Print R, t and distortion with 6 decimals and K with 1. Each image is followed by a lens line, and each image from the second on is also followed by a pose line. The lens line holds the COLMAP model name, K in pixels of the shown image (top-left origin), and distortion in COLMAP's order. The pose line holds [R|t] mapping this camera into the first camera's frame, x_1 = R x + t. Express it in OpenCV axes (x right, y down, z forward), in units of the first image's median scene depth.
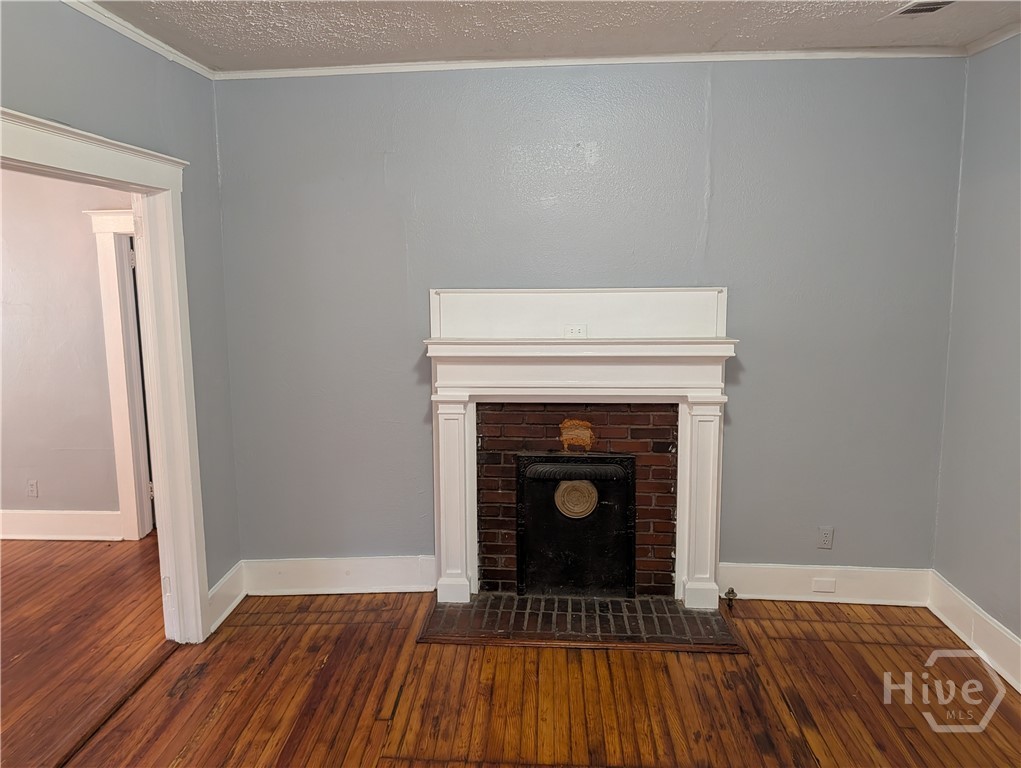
lens RADIAL K [[740.4, 0, 507.3], [0, 740.4, 378.4], [0, 0, 1]] dist [0.006150, -0.002757]
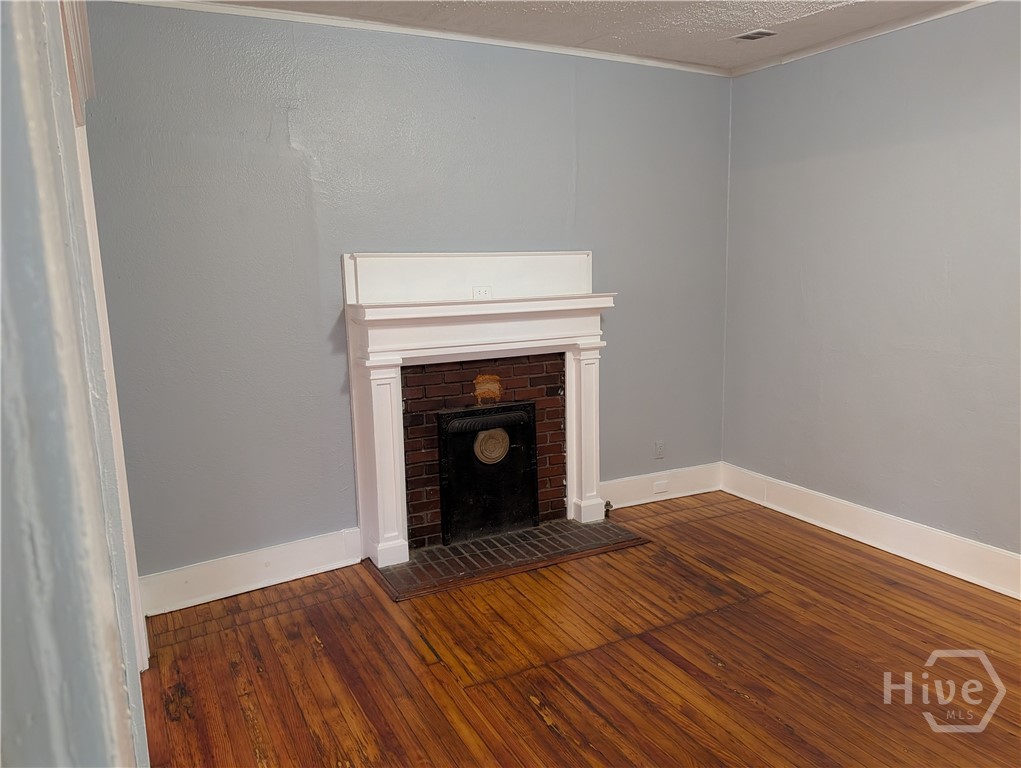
lens RADIAL K [[735.9, 0, 524.9], [0, 735.9, 402.5], [0, 0, 1]] dist [0.011855, -0.002833]
pose [[0.849687, -0.112187, 0.515214, -0.423756], [0.092019, 0.993659, 0.064611, 0.032057], [-0.519195, -0.007490, 0.854623, 0.040521]]
